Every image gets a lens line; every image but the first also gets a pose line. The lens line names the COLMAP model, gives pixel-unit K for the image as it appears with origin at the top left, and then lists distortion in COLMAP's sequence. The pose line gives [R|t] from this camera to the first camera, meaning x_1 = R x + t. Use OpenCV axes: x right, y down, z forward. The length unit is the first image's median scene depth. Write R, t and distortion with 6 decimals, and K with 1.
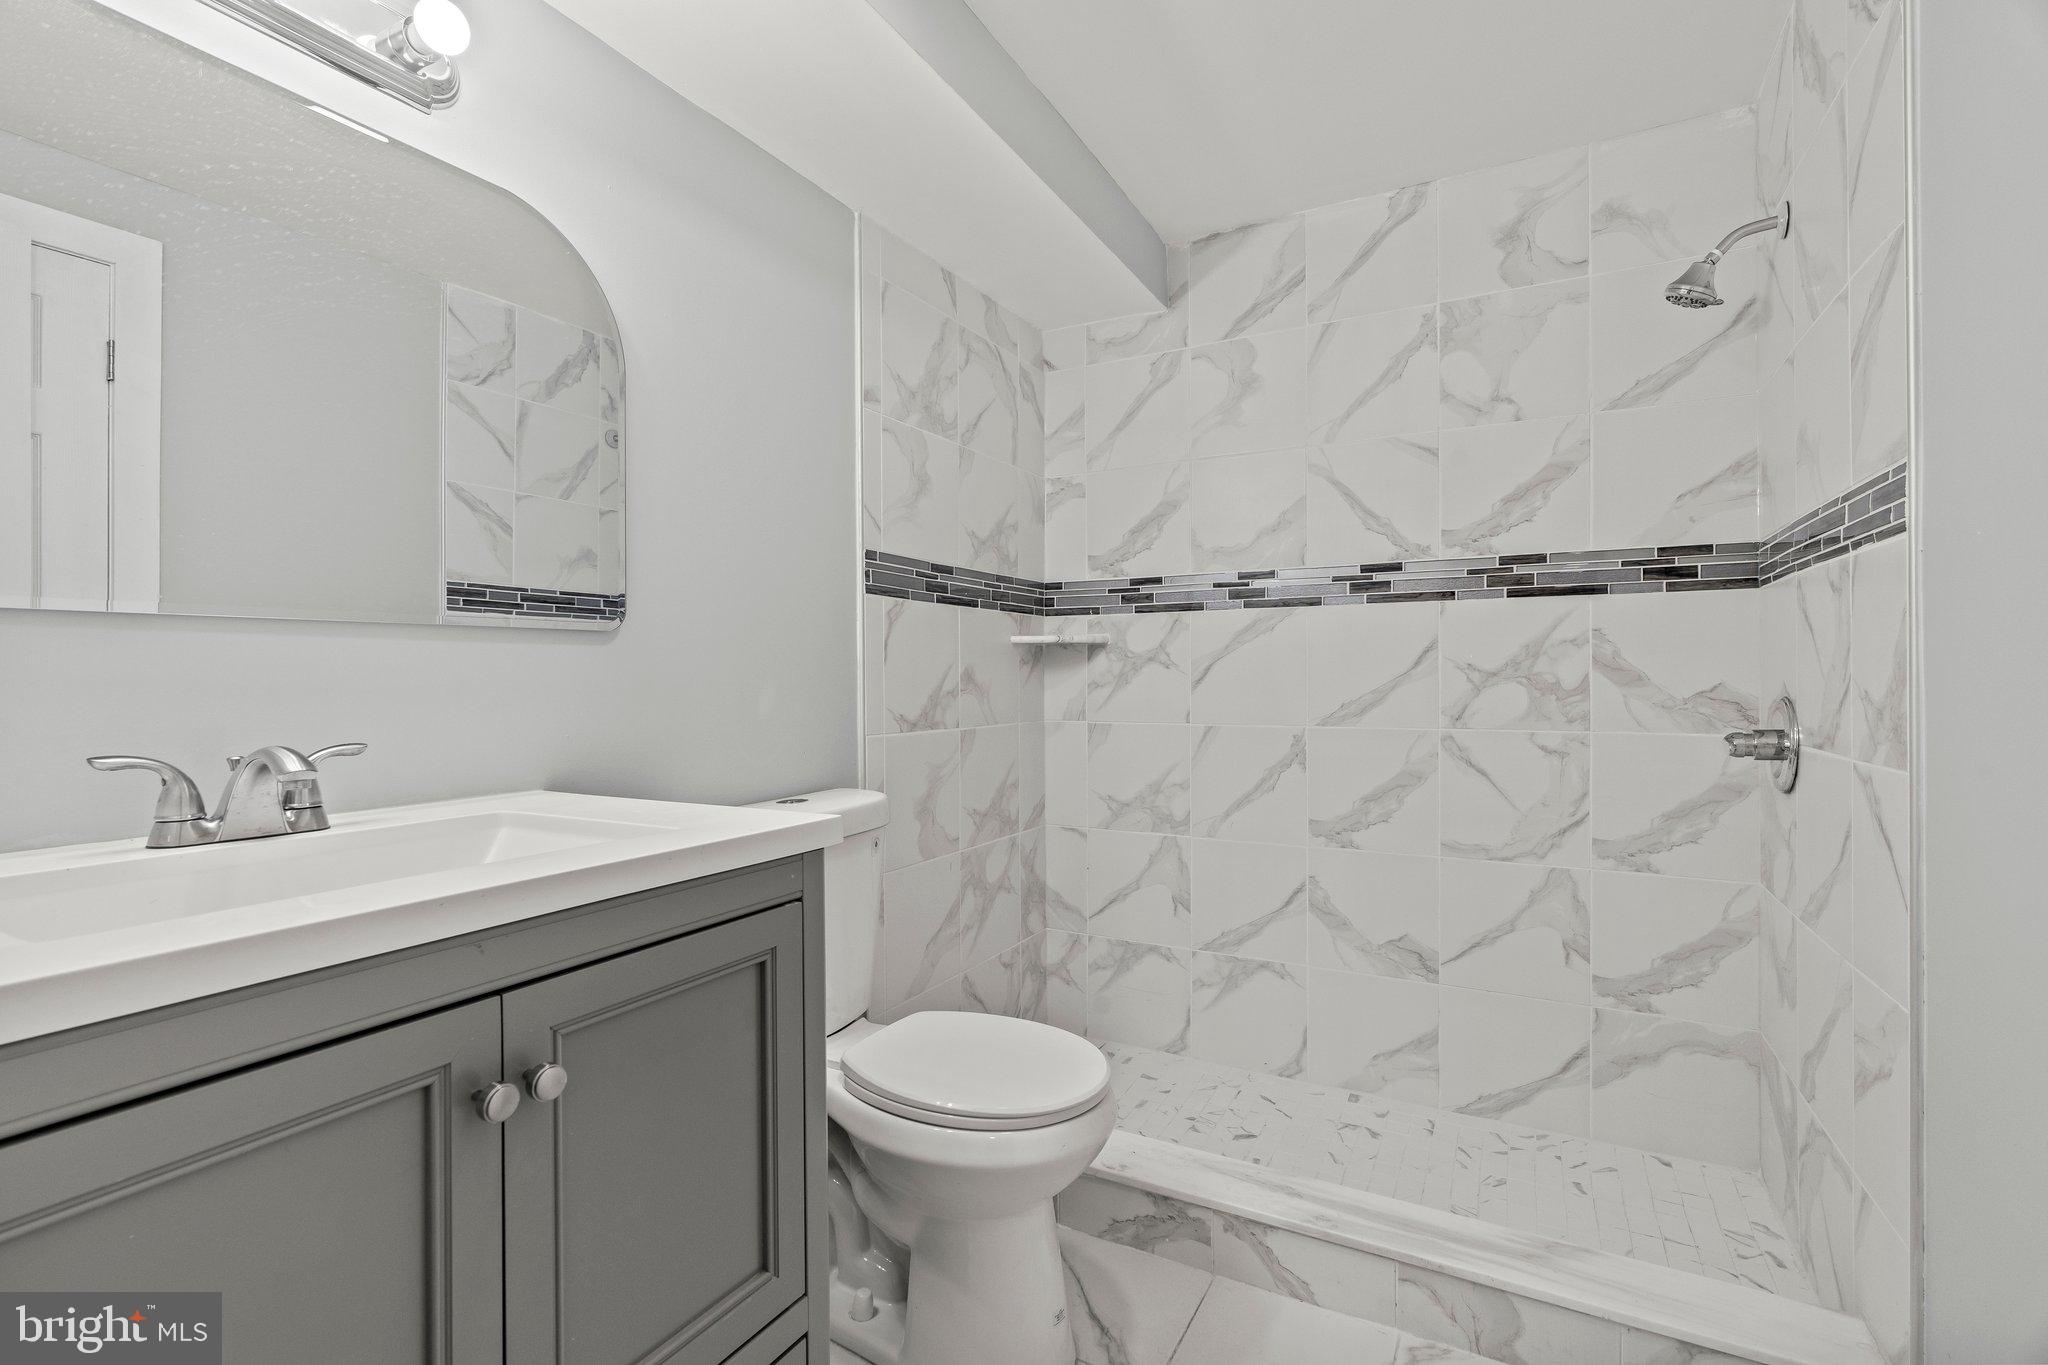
lens RADIAL K [[924.7, 0, 1028.6], [0, 924.7, 677.2], [0, 0, 1]] dist [-0.003705, 0.001391]
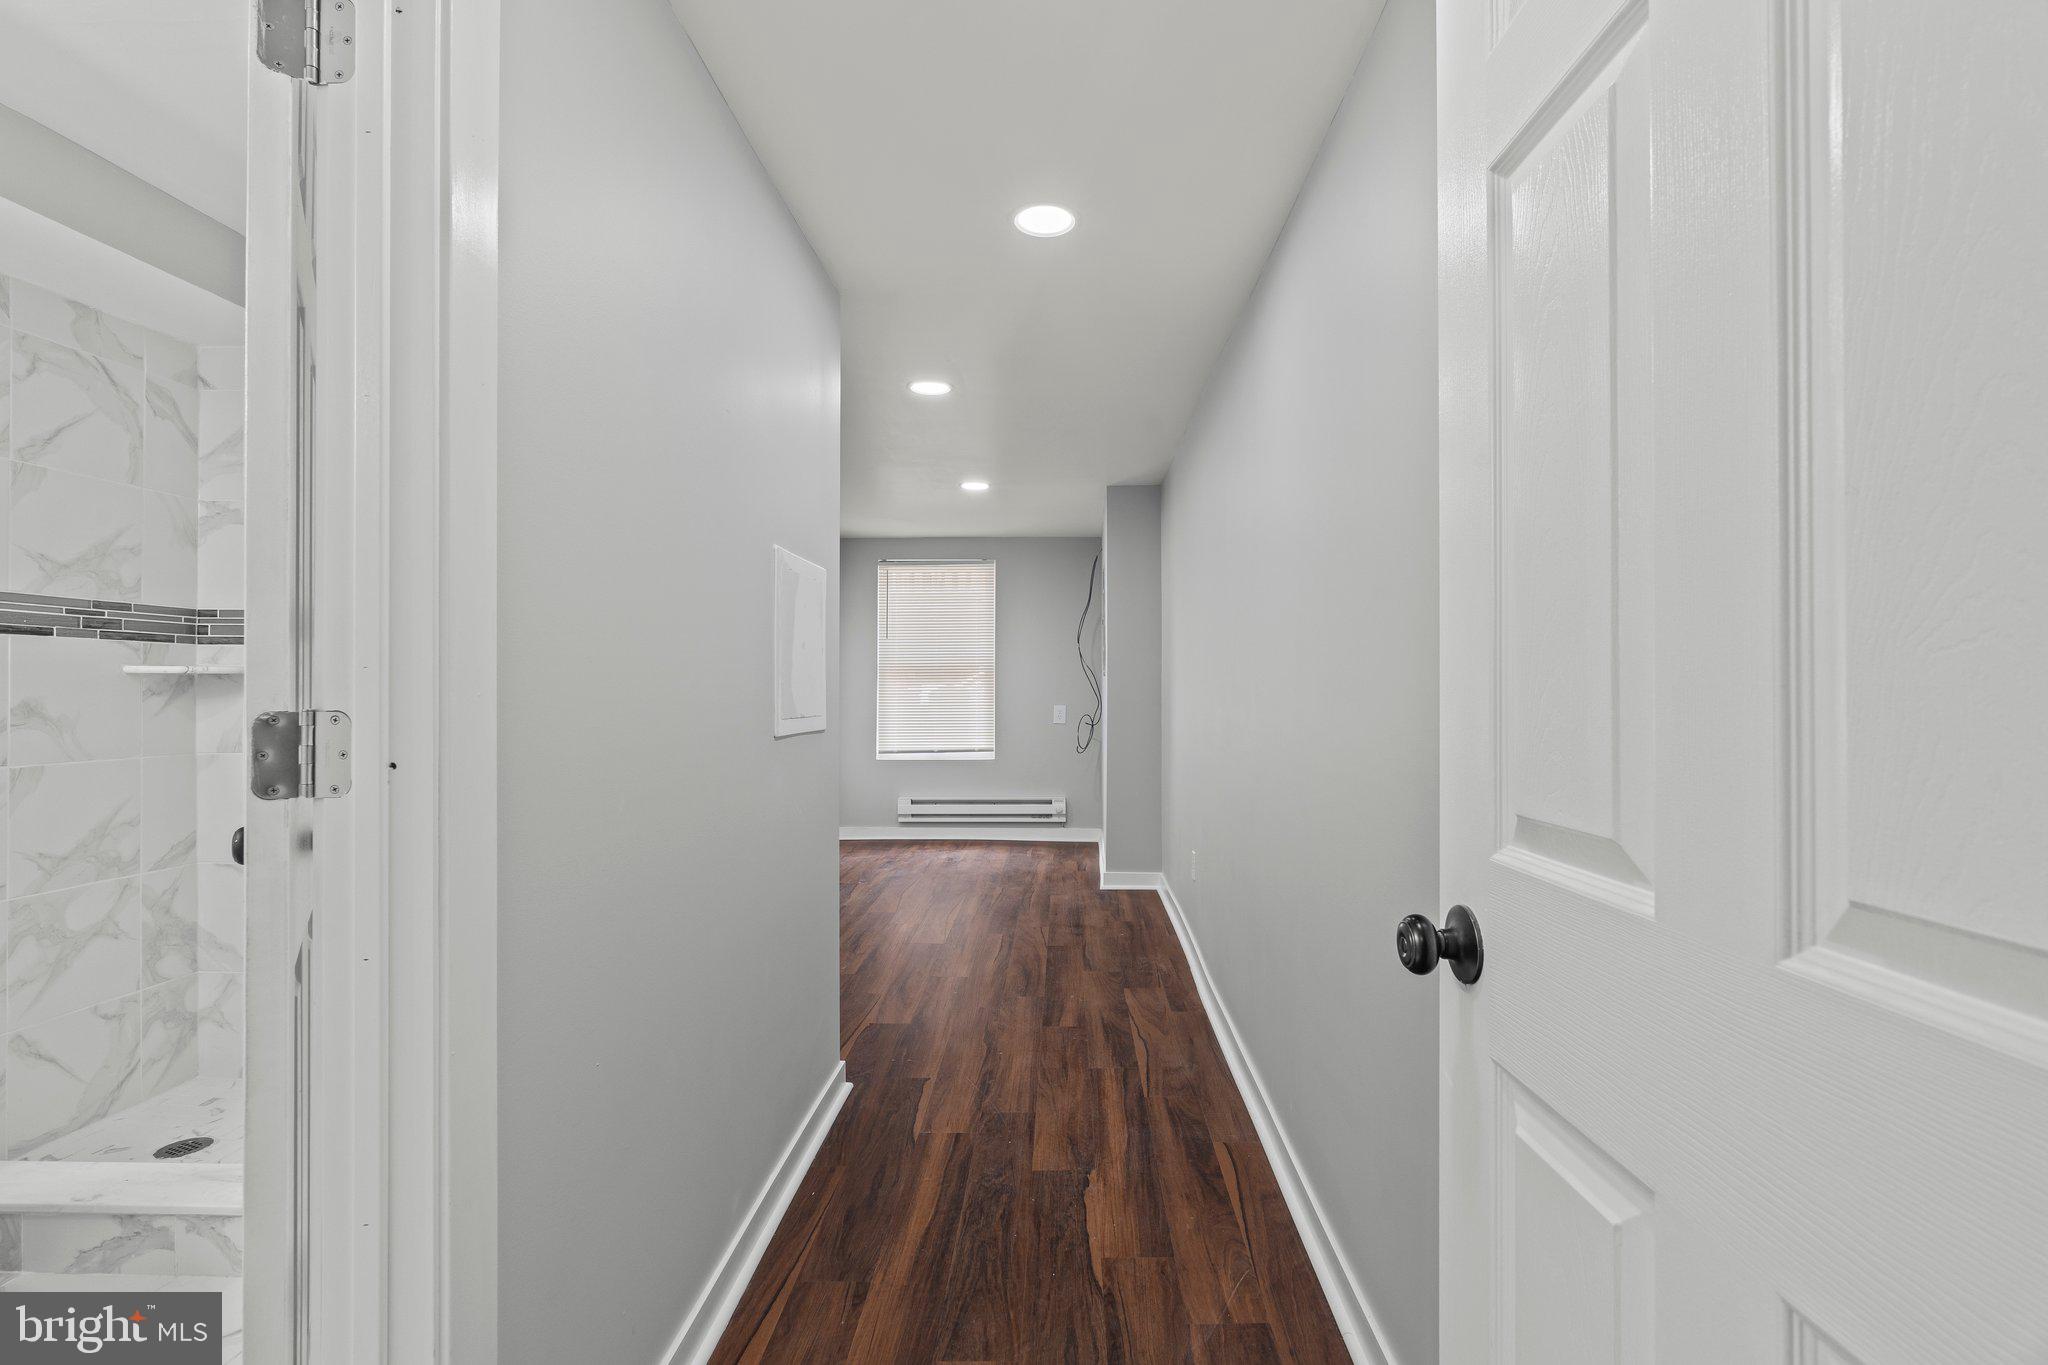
lens RADIAL K [[924.7, 0, 1036.1], [0, 924.7, 685.7], [0, 0, 1]] dist [-0.003705, 0.001391]
pose [[0.894091, 0.004175, 0.447865, 0.416057], [-0.000158, 0.999959, -0.009005, -0.016773], [-0.447885, 0.007981, 0.894056, -0.273863]]
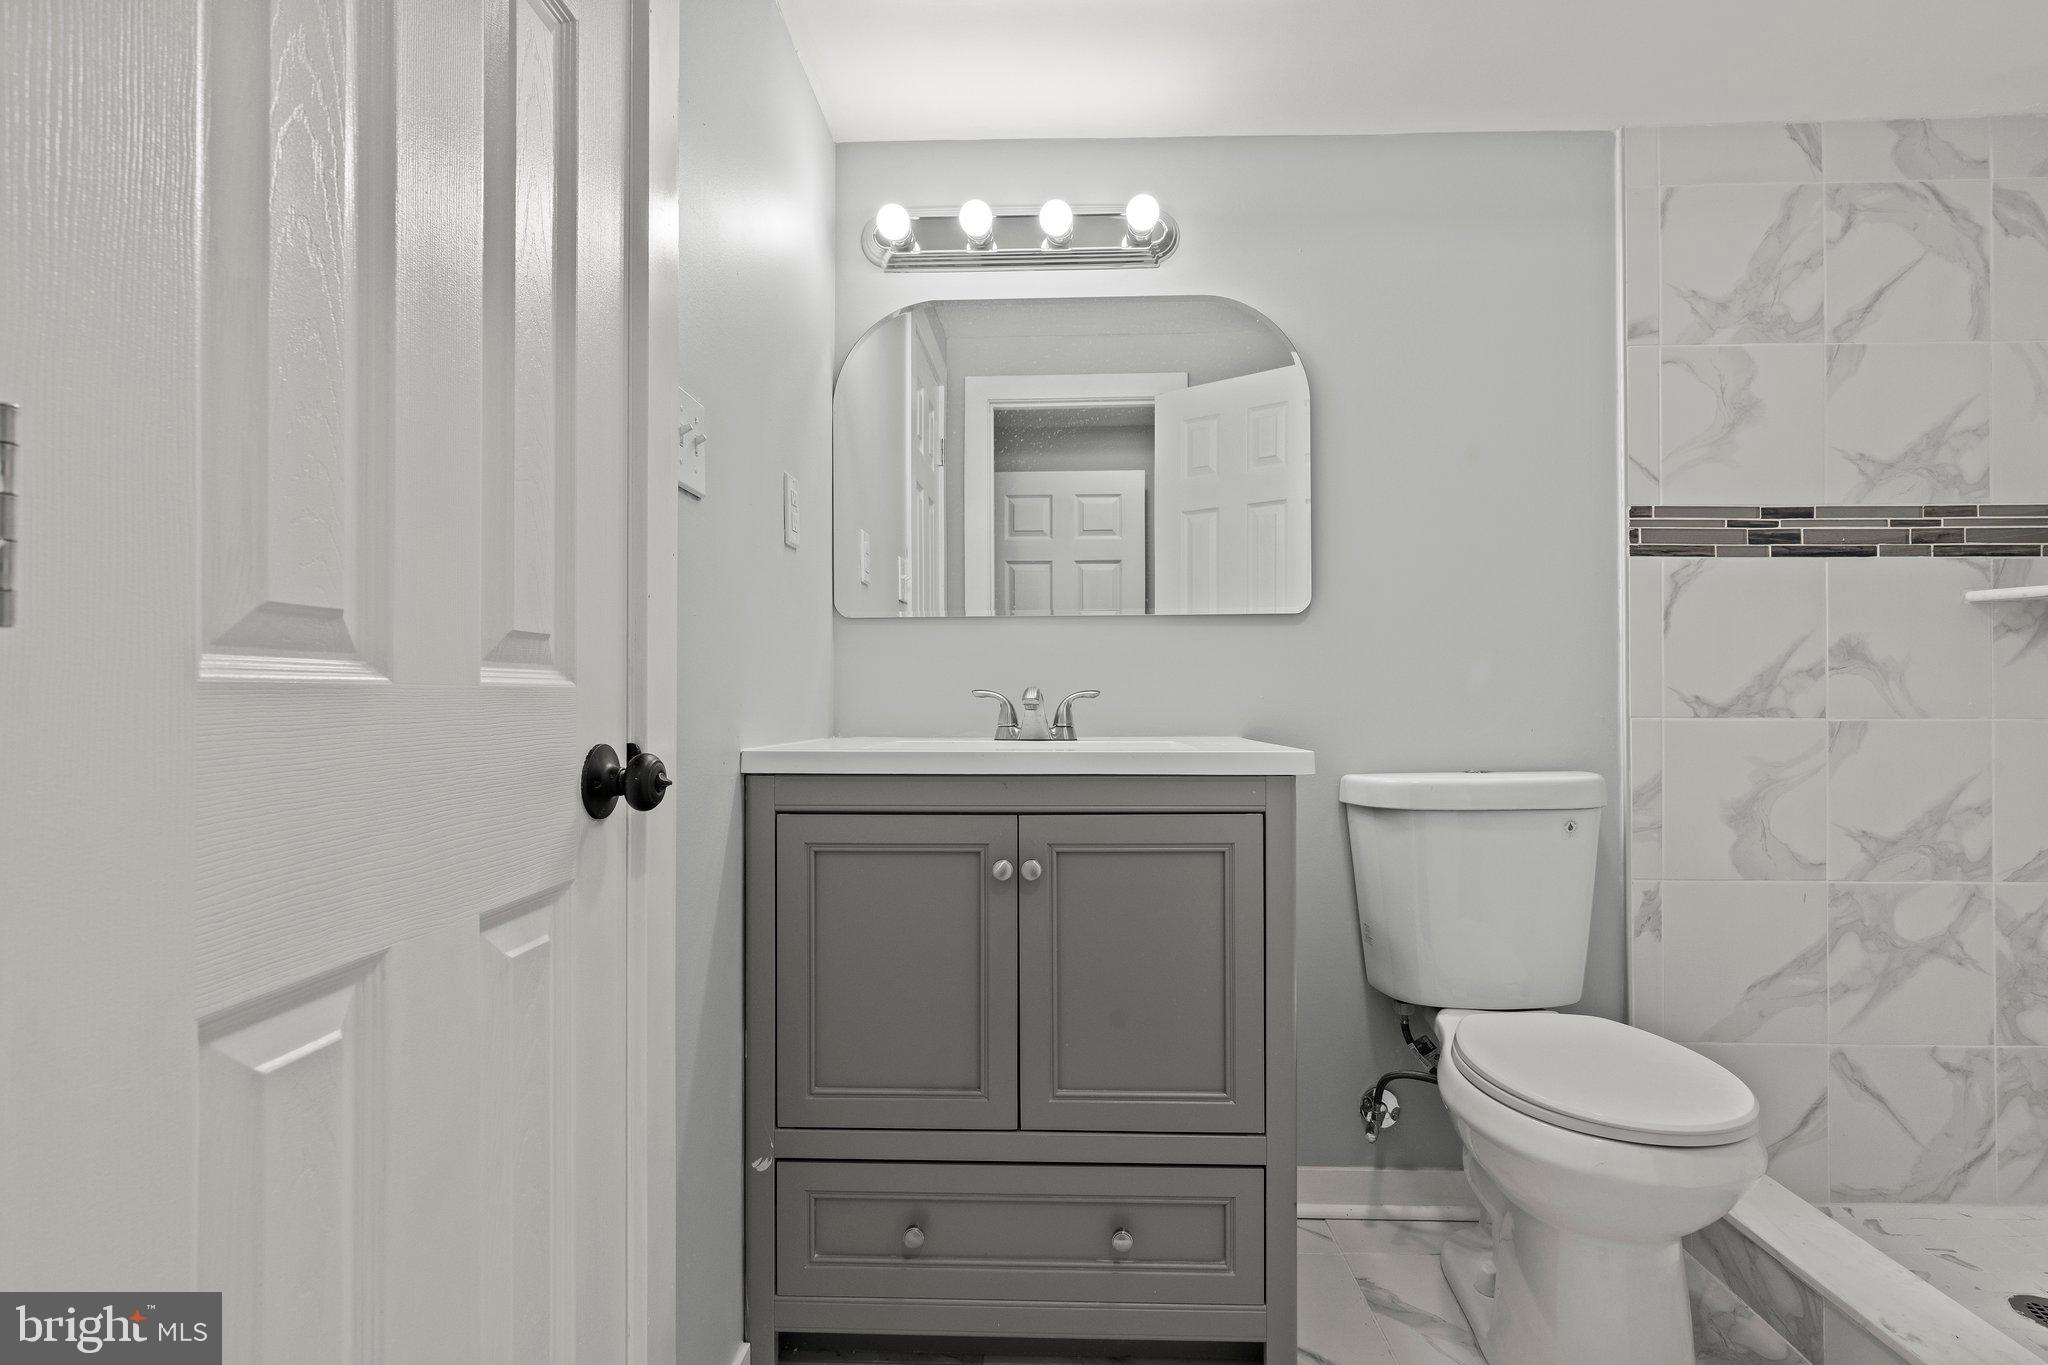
lens RADIAL K [[992.6, 0, 1026.6], [0, 992.6, 695.4], [0, 0, 1]] dist [-0.006339, 0.001525]
pose [[0.453697, -0.002623, -0.891152, 0.337020], [-0.001830, 0.999991, -0.003875, 0.038959], [0.891154, 0.003389, 0.453688, 0.050233]]
